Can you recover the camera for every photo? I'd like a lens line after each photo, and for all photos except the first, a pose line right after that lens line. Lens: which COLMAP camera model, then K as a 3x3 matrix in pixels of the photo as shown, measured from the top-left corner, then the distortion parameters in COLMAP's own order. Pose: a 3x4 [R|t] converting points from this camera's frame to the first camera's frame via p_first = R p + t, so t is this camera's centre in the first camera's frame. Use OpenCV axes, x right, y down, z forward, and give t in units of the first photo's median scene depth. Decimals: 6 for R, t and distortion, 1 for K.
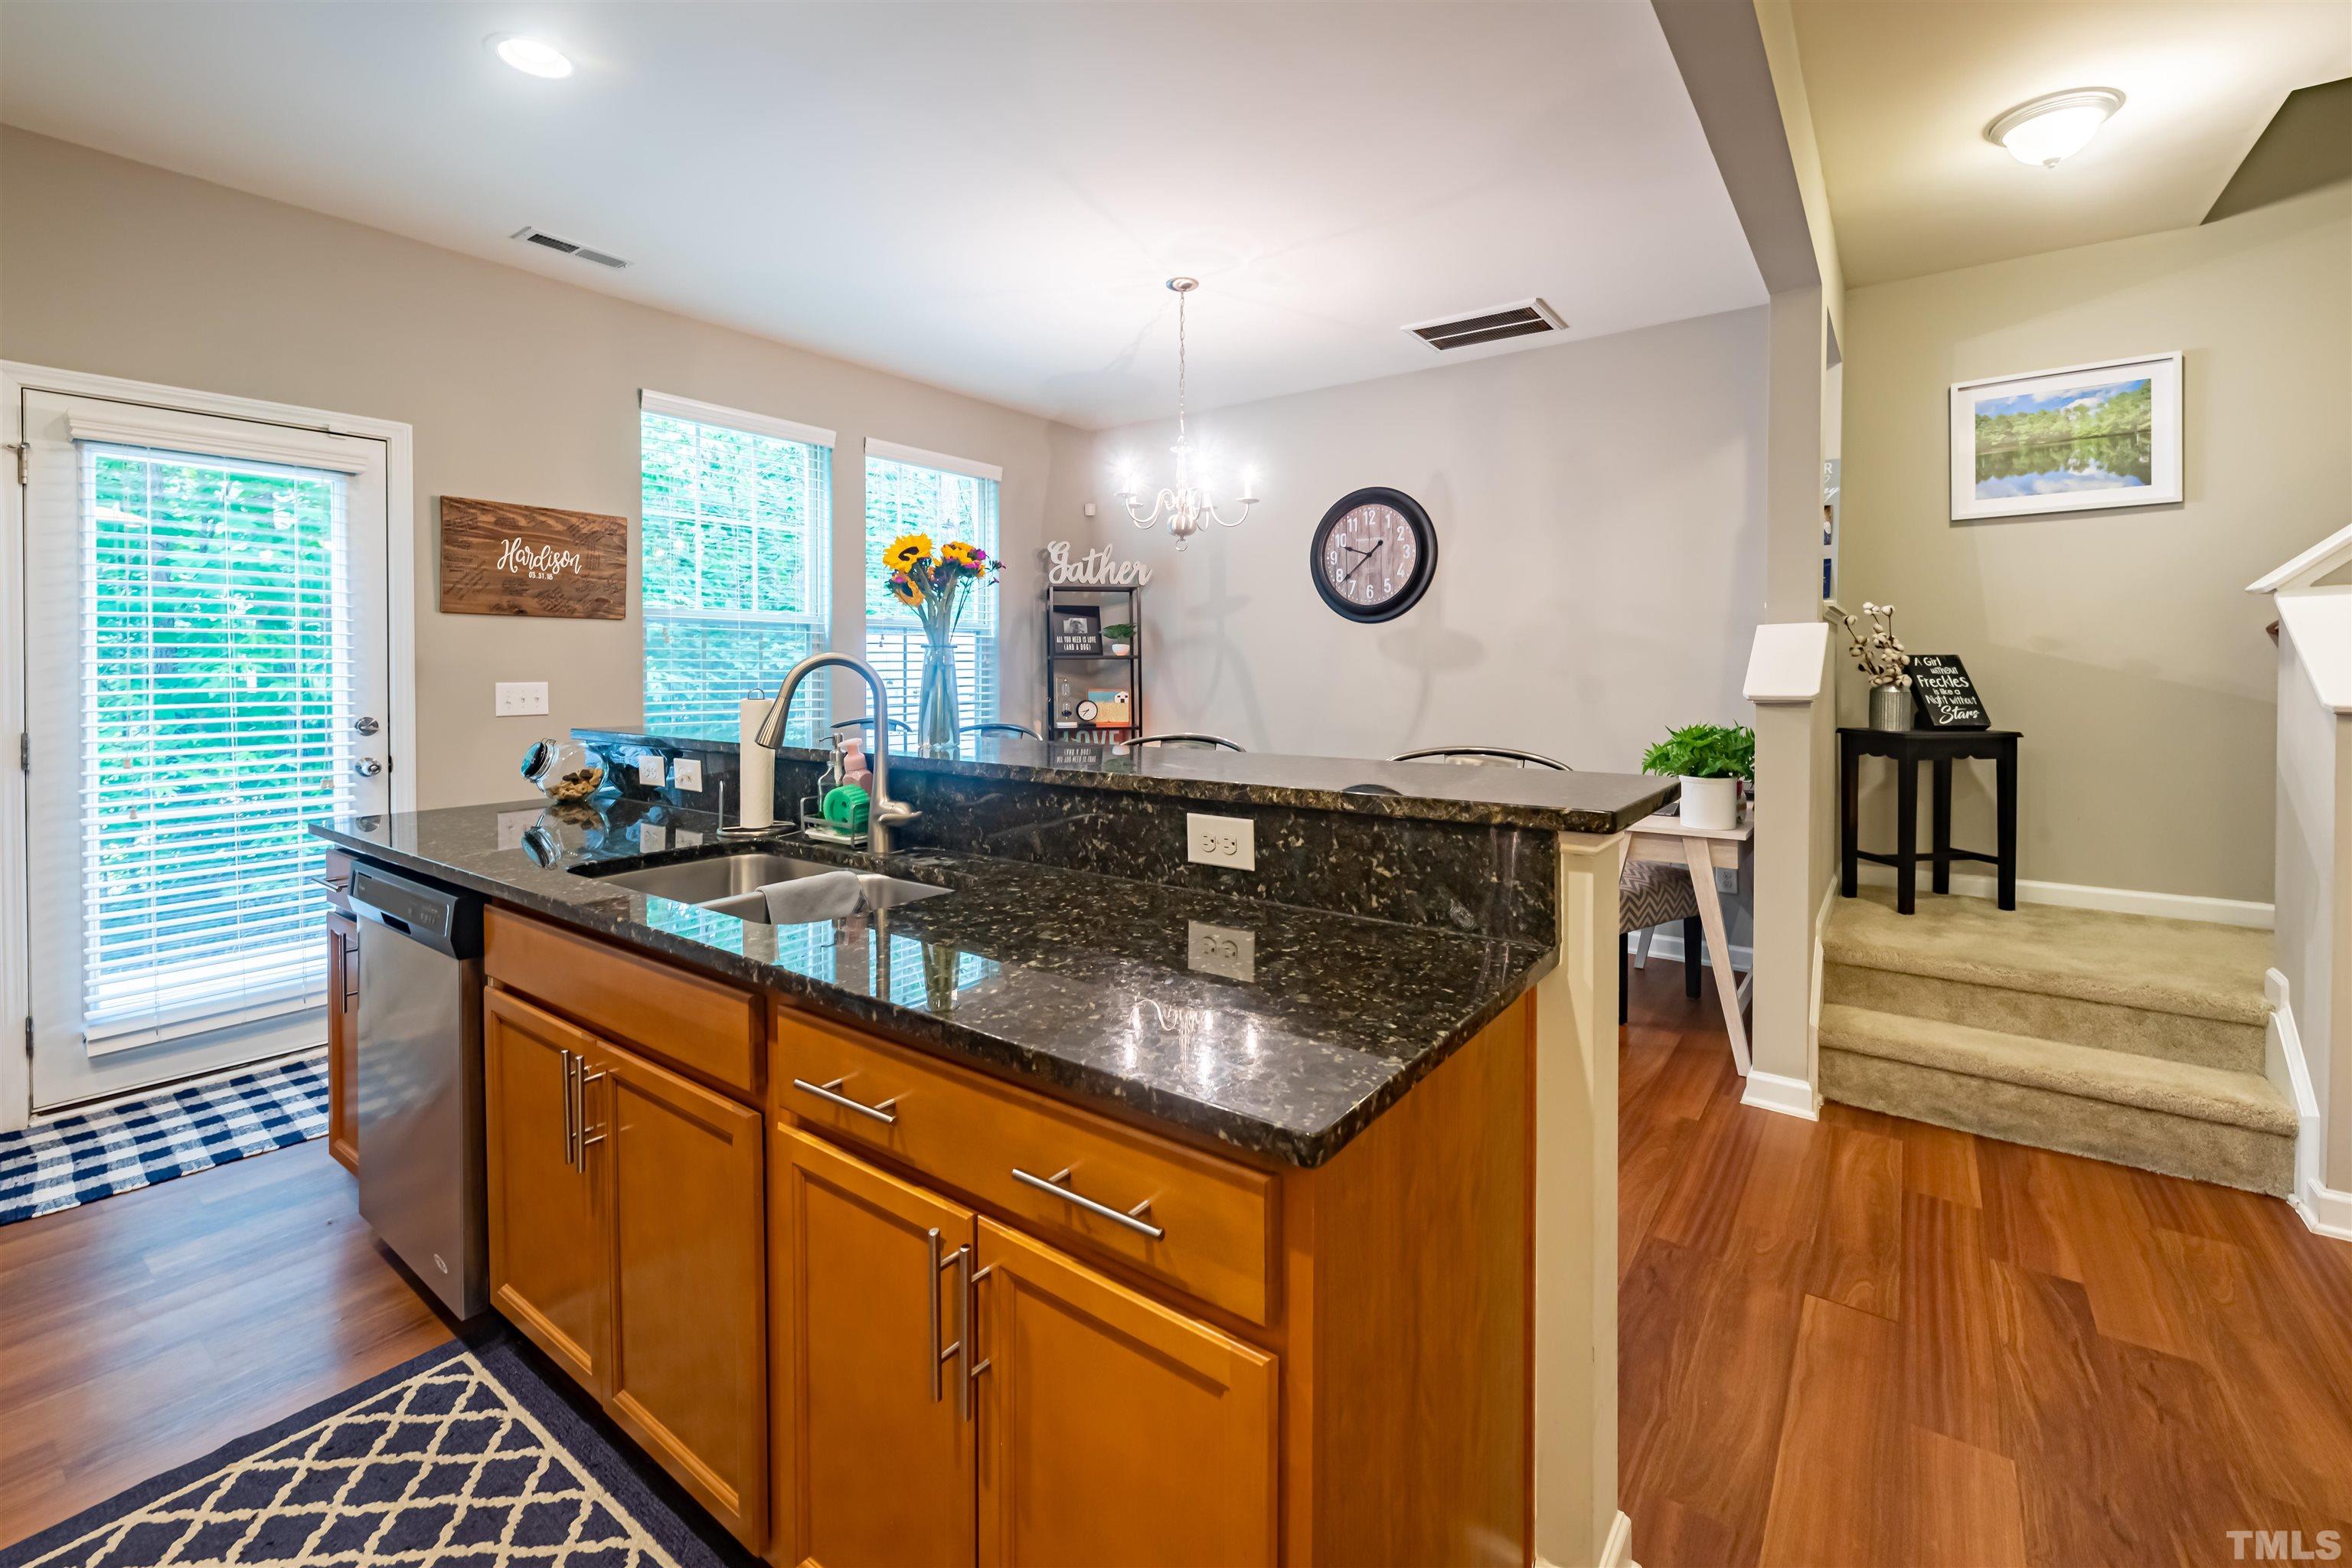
lens RADIAL K [[982.4, 0, 1209.1], [0, 982.4, 678.1], [0, 0, 1]] dist [0.006712, -0.004130]
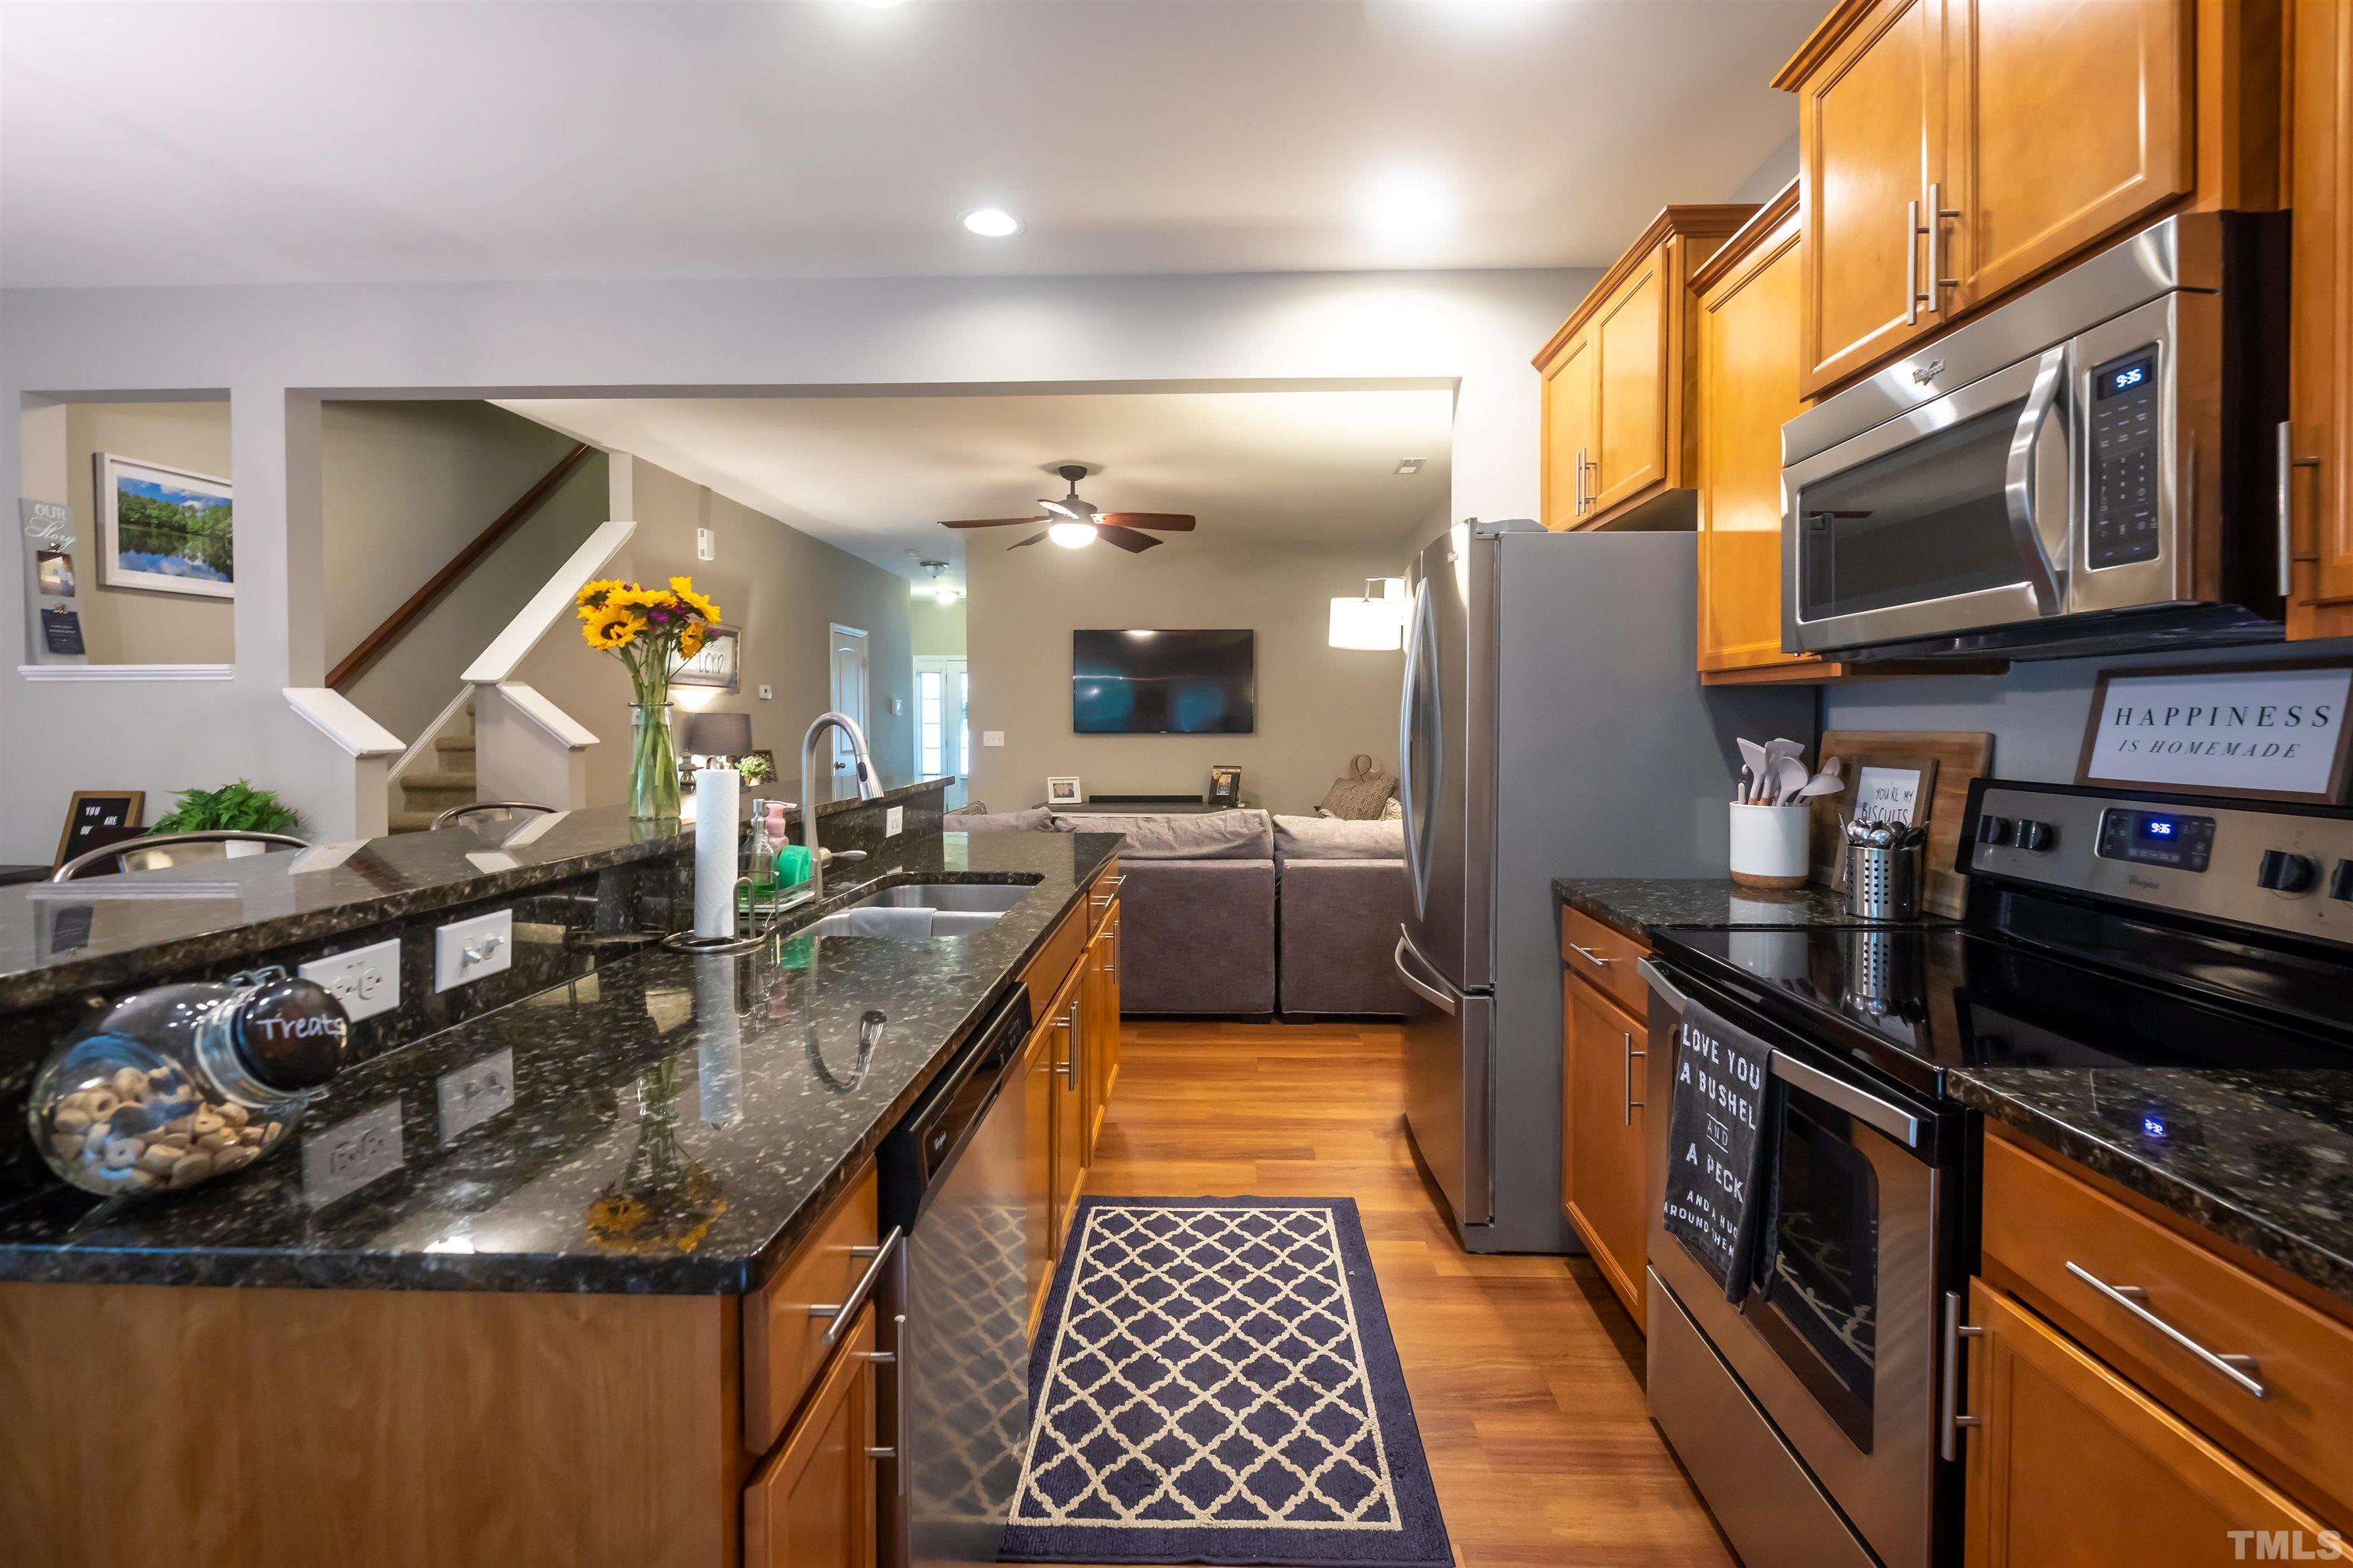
lens RADIAL K [[982.8, 0, 1185.1], [0, 982.8, 744.8], [0, 0, 1]] dist [0.006712, -0.004130]
pose [[-0.541223, -0.017415, 0.840699, -0.757045], [0.015551, 0.999407, 0.030714, -0.007297], [-0.840735, 0.029697, -0.540631, 0.642079]]
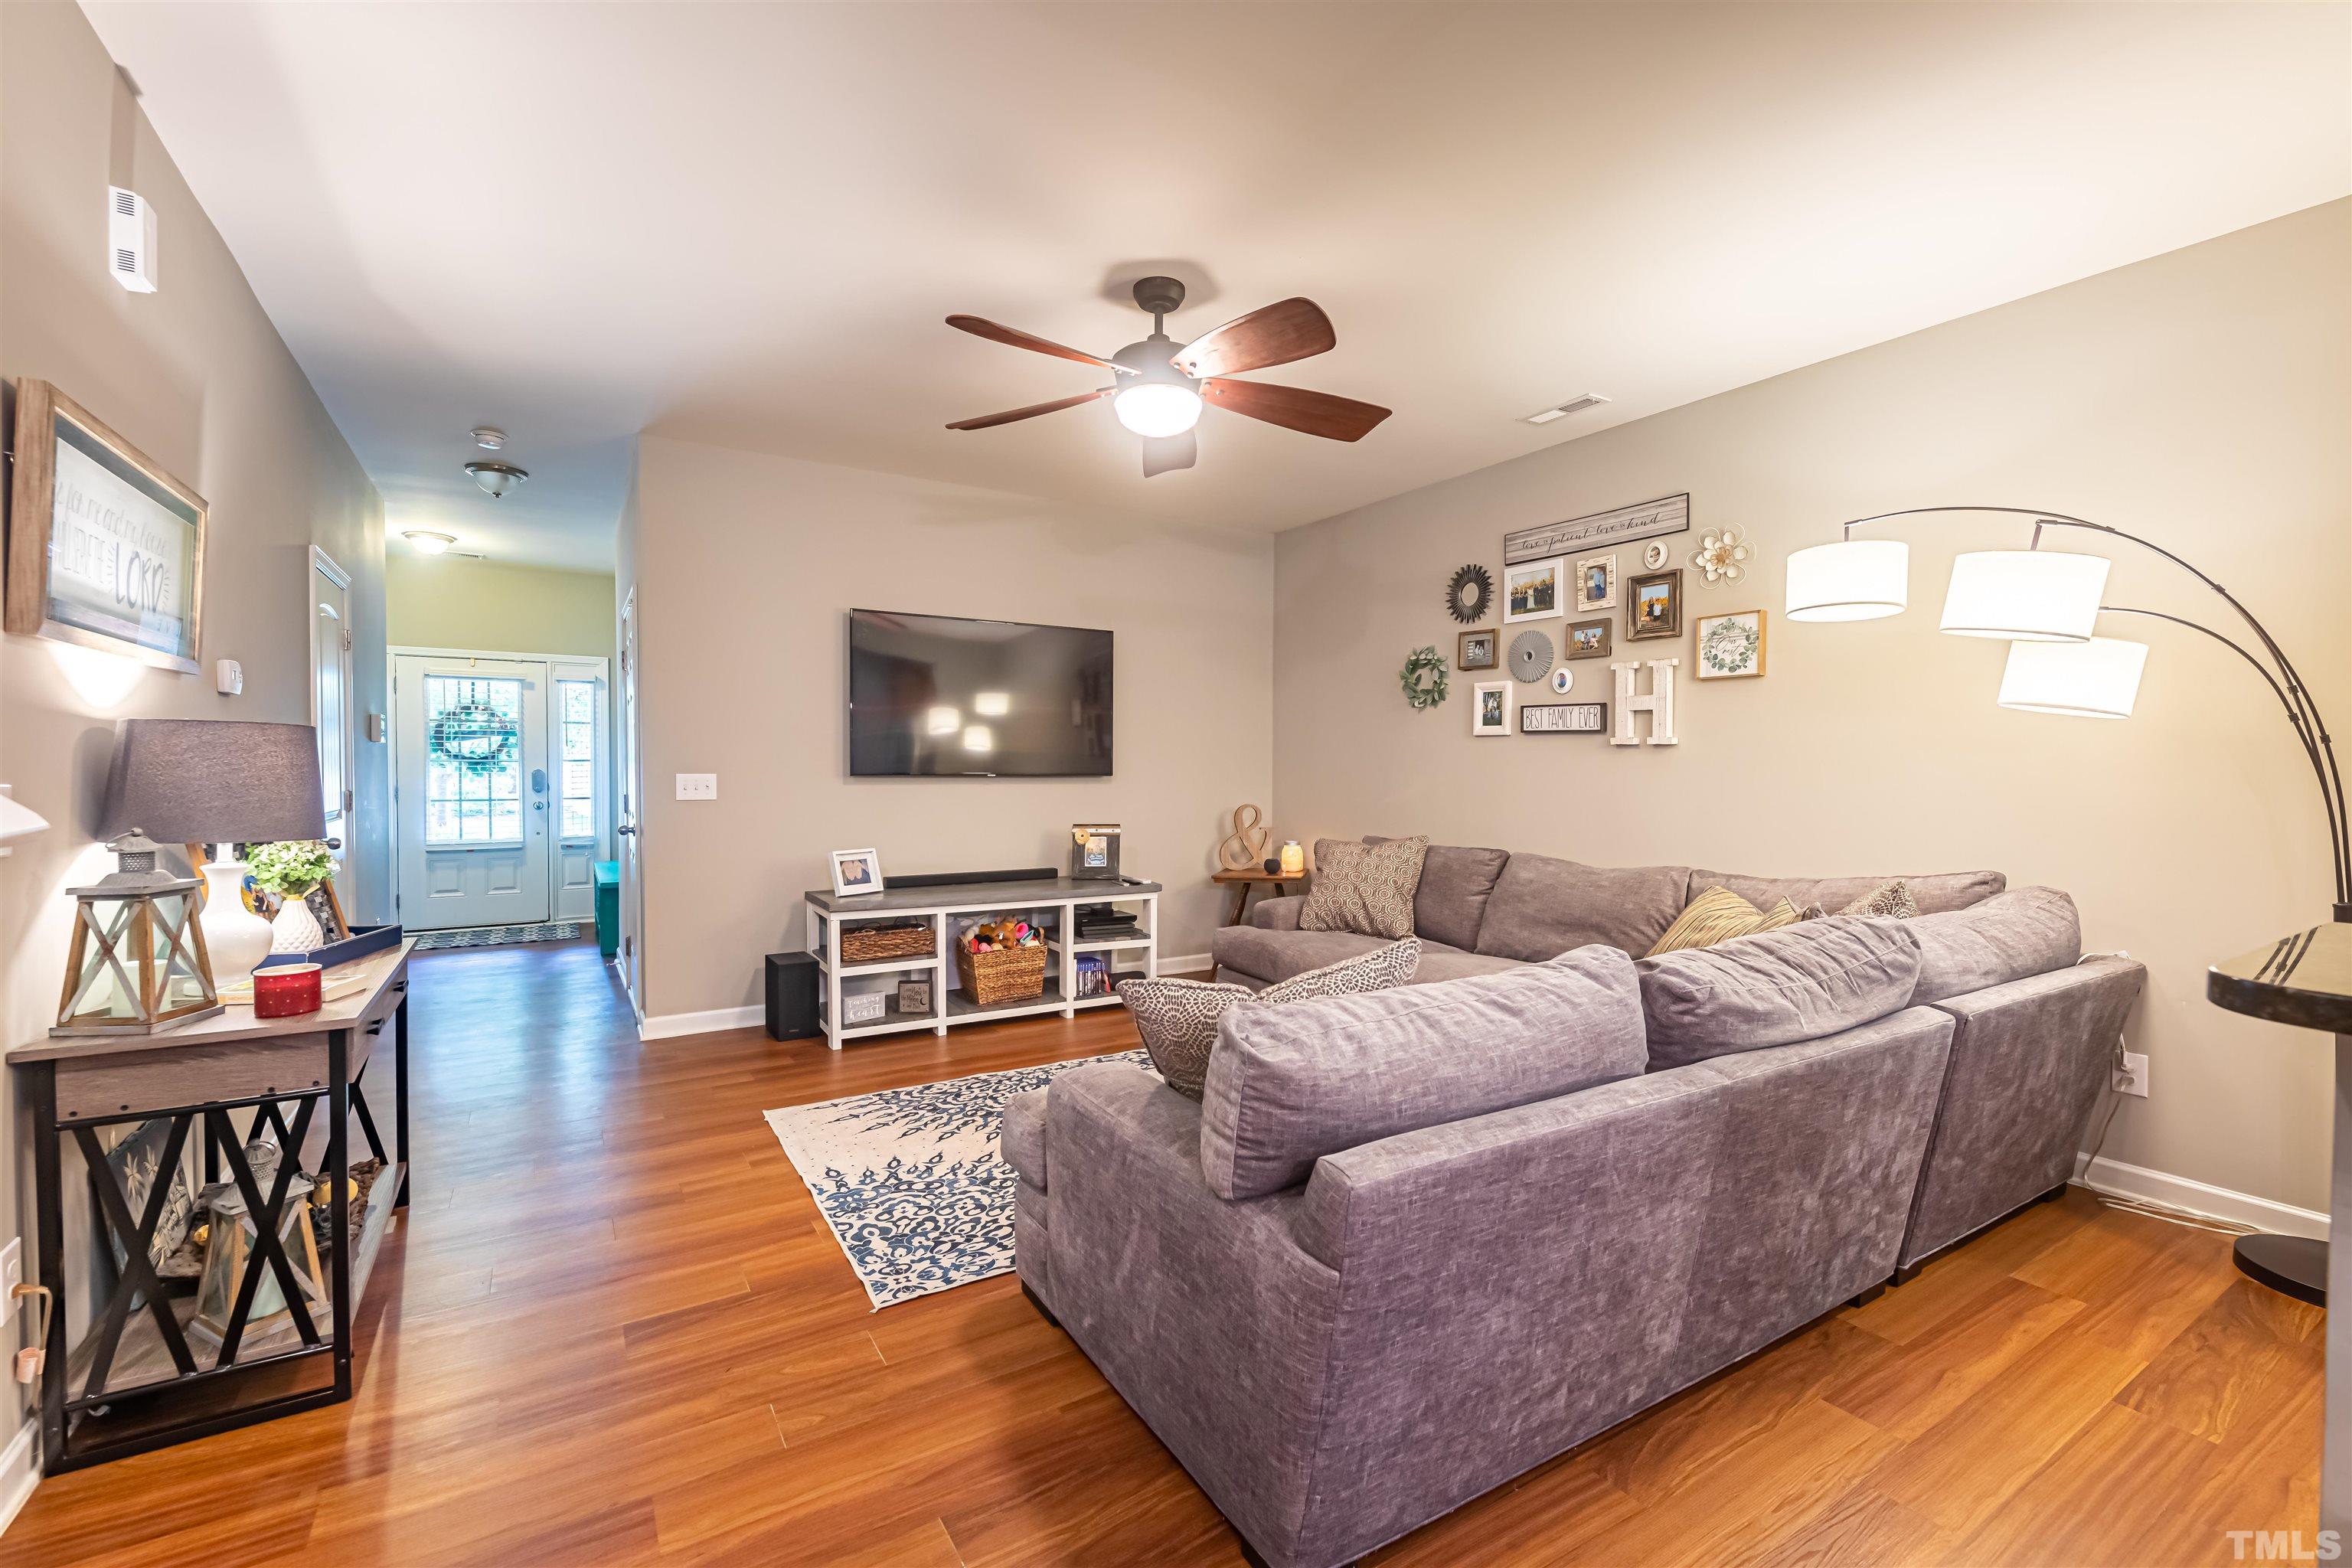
lens RADIAL K [[982.4, 0, 1199.8], [0, 982.4, 790.1], [0, 0, 1]] dist [0.006712, -0.004130]
pose [[-0.918732, -0.014054, 0.394631, 0.335561], [0.001435, 0.999241, 0.038926, -0.003337], [-0.394879, 0.036329, -0.918015, 0.715439]]
